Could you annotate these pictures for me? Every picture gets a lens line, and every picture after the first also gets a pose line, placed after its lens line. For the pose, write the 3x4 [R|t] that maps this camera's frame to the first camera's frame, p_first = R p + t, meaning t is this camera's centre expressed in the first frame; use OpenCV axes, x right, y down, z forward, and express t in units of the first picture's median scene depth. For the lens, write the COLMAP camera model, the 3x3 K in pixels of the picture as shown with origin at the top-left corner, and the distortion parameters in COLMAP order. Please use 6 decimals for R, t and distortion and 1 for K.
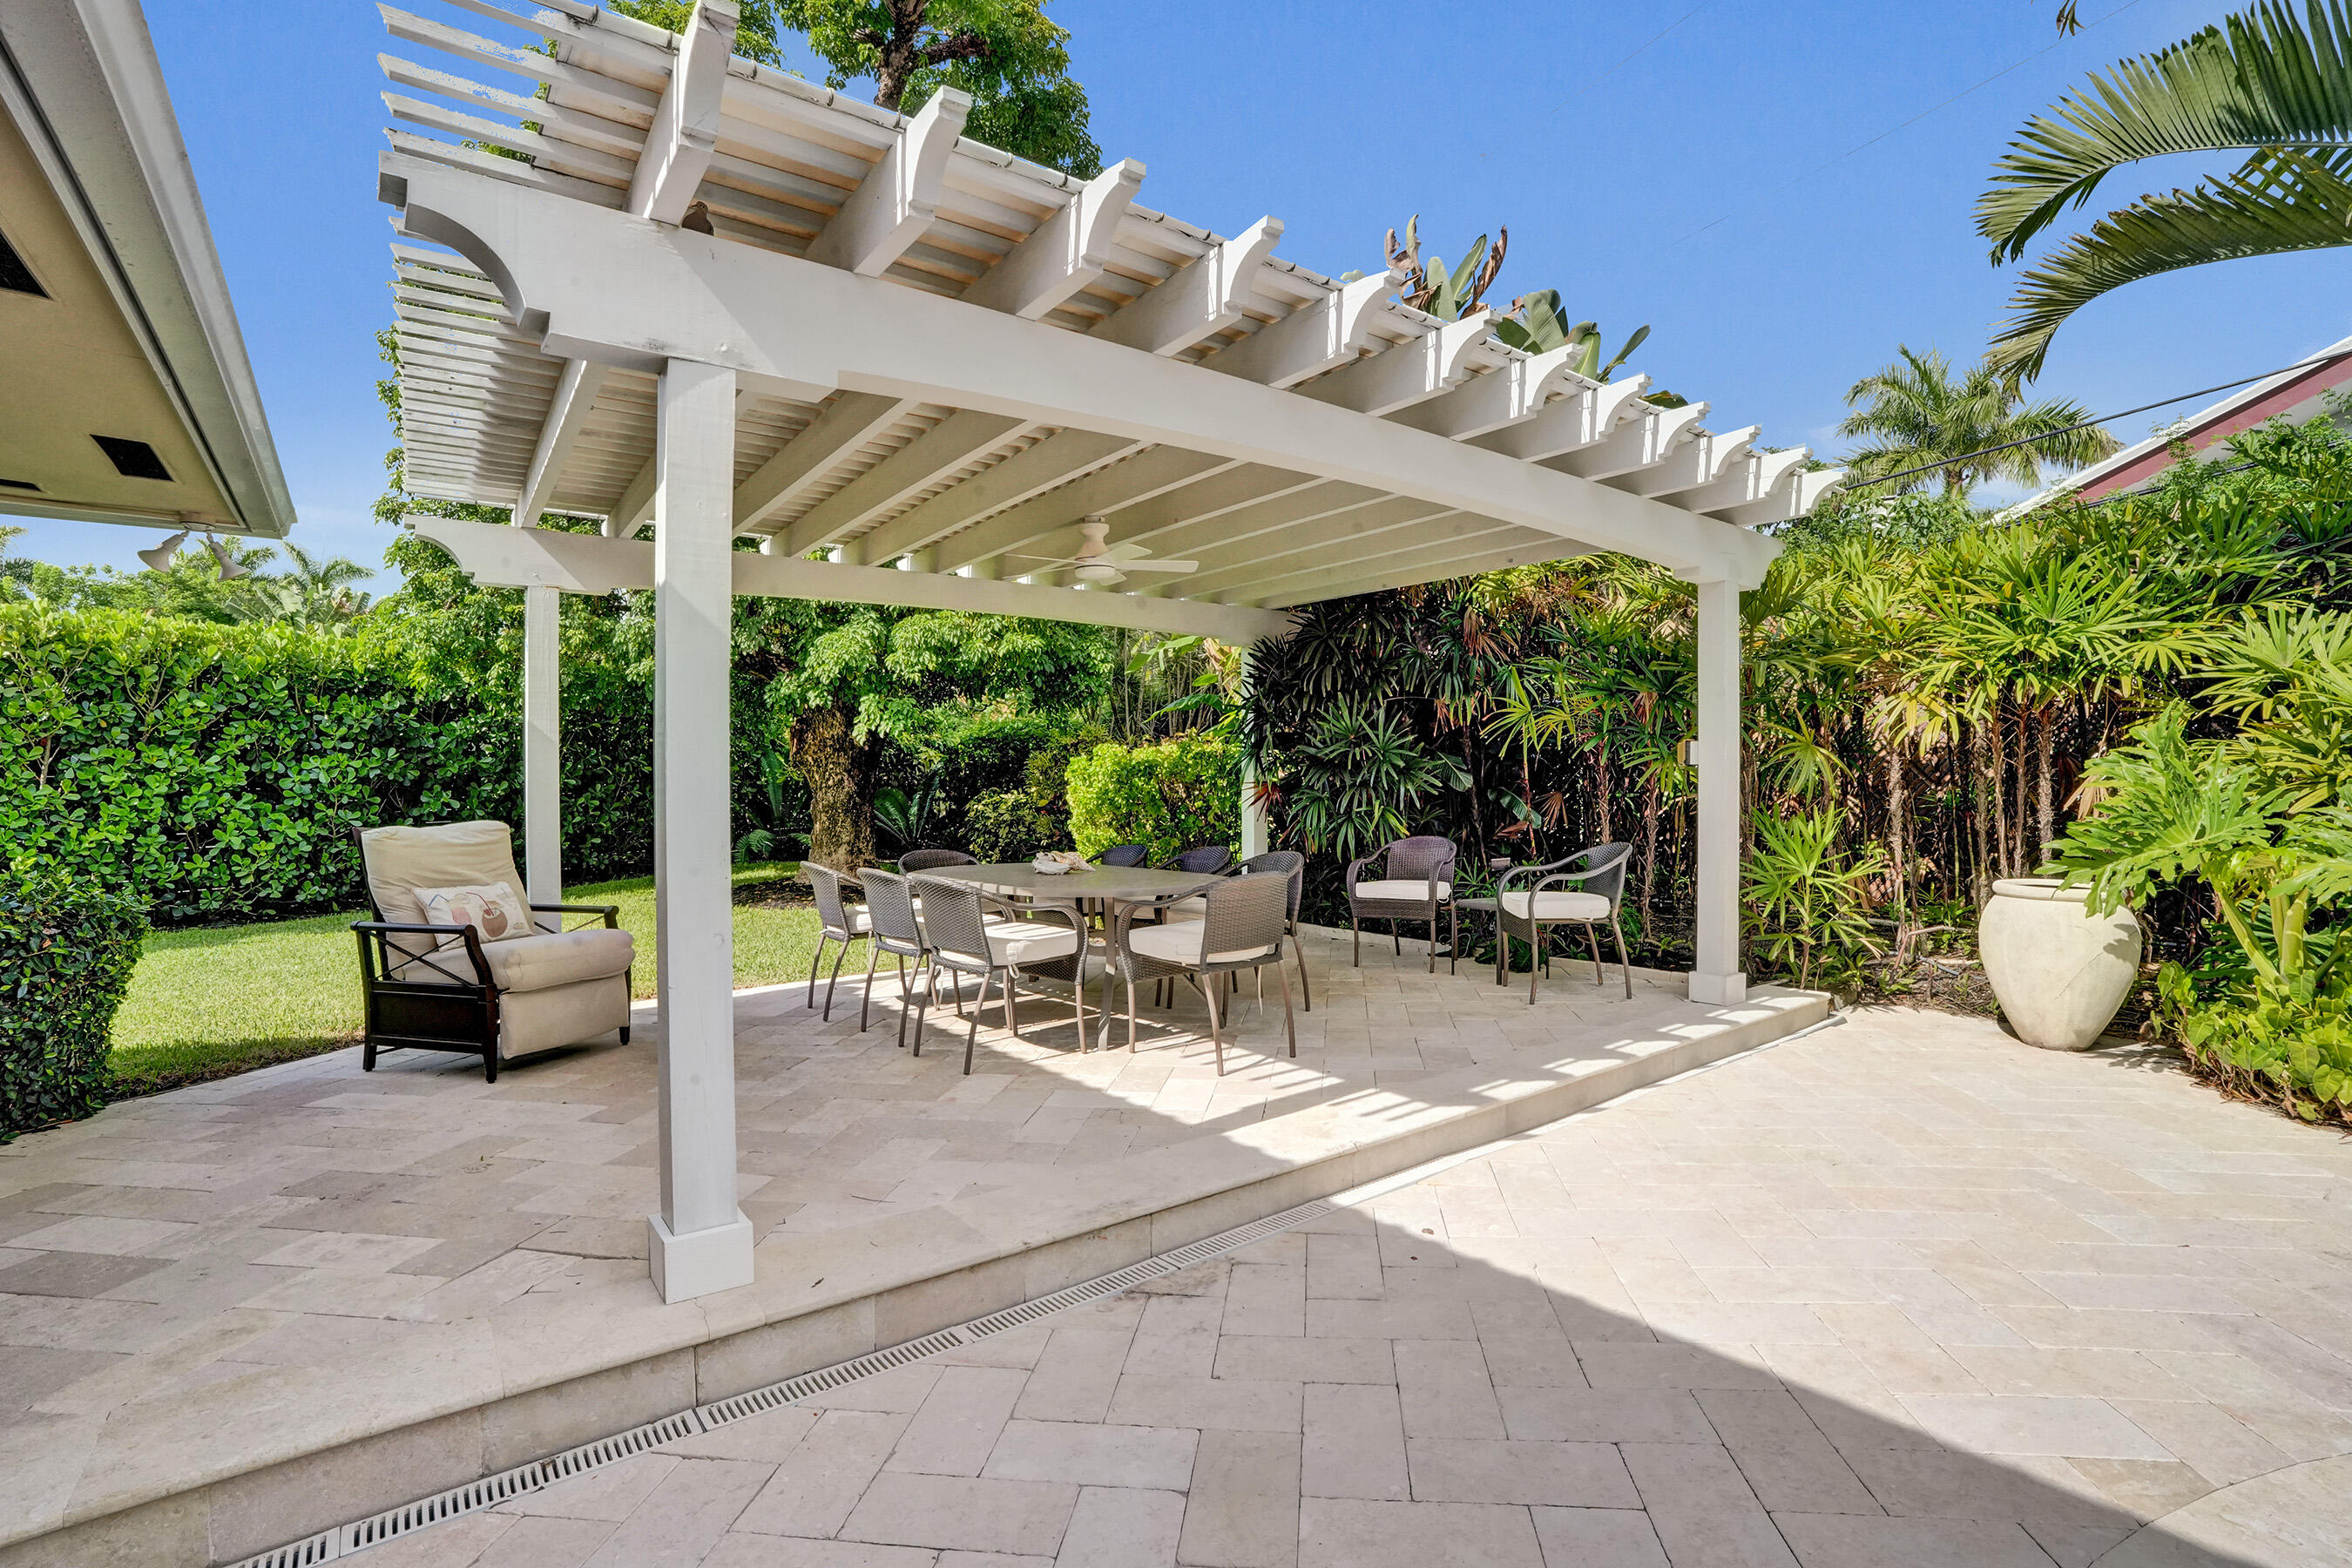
lens RADIAL K [[1102.5, 0, 1172.9], [0, 1102.5, 781.3], [0, 0, 1]] dist [-0.067588, 0.025315]
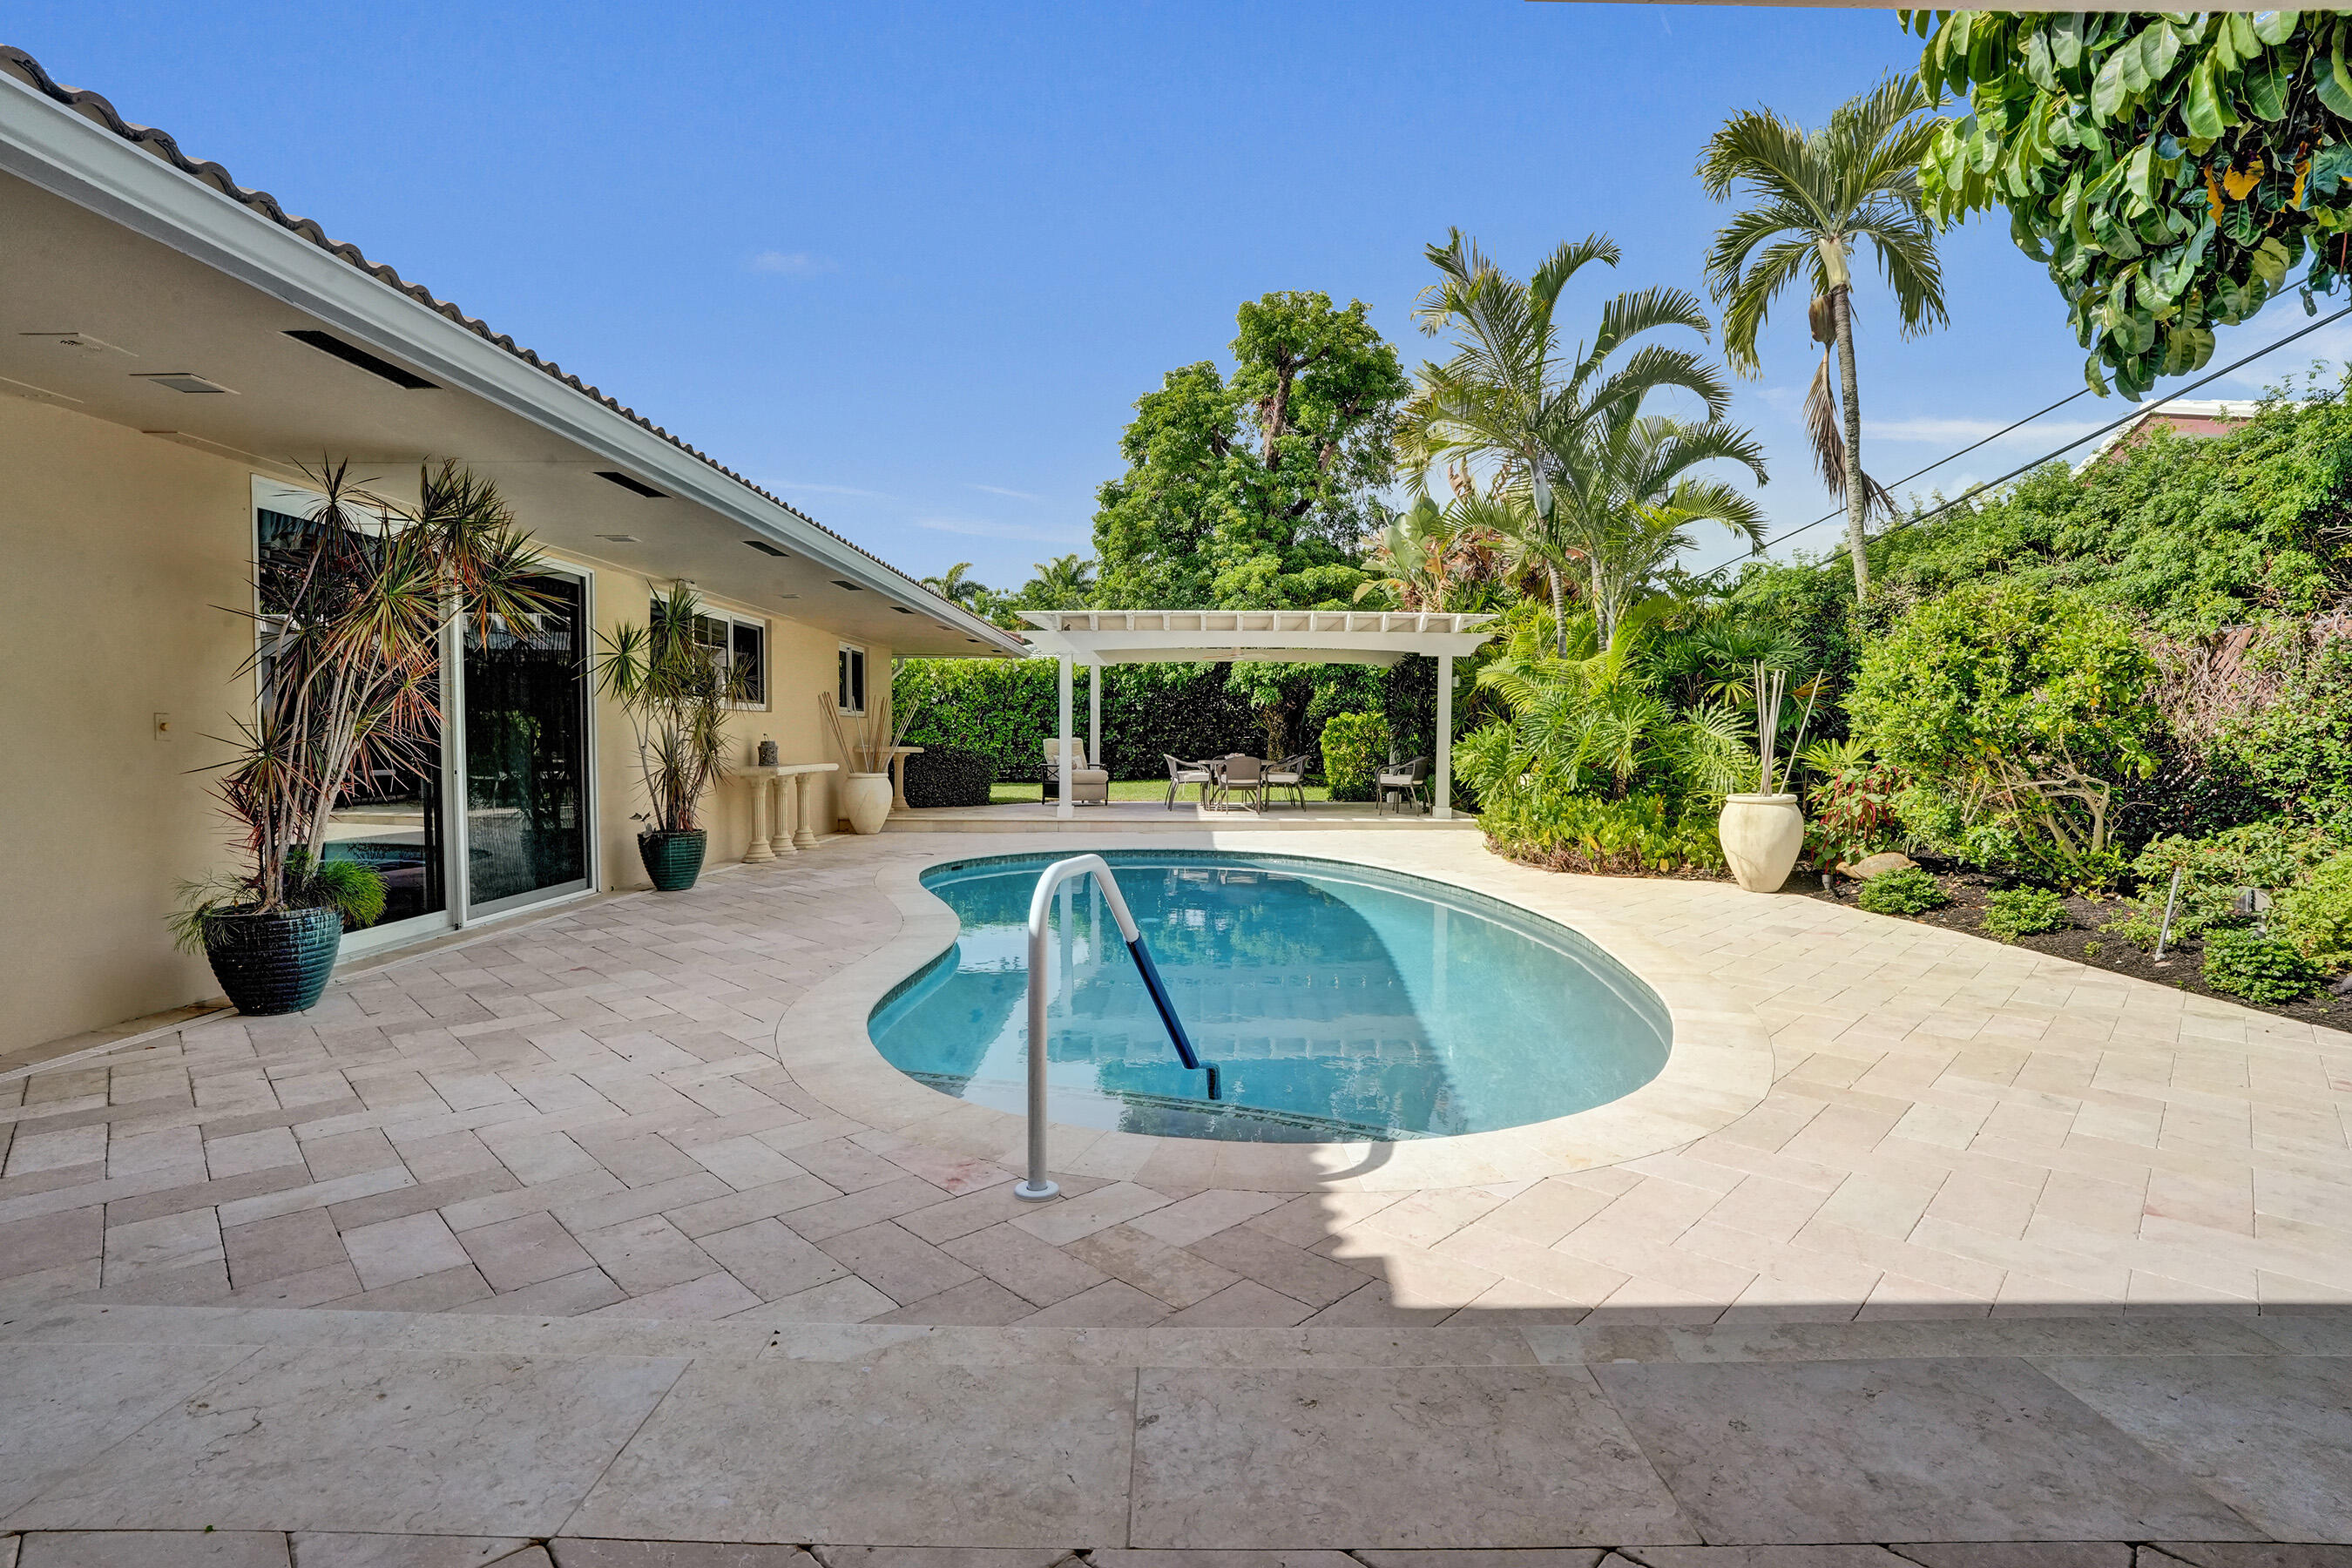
lens RADIAL K [[1102.5, 0, 1186.2], [0, 1102.5, 787.2], [0, 0, 1]] dist [-0.067588, 0.025315]
pose [[0.806624, 0.046709, -0.589216, 1.883404], [-0.014734, 0.998152, 0.058955, -0.021173], [0.590881, -0.038873, 0.805822, -1.772573]]
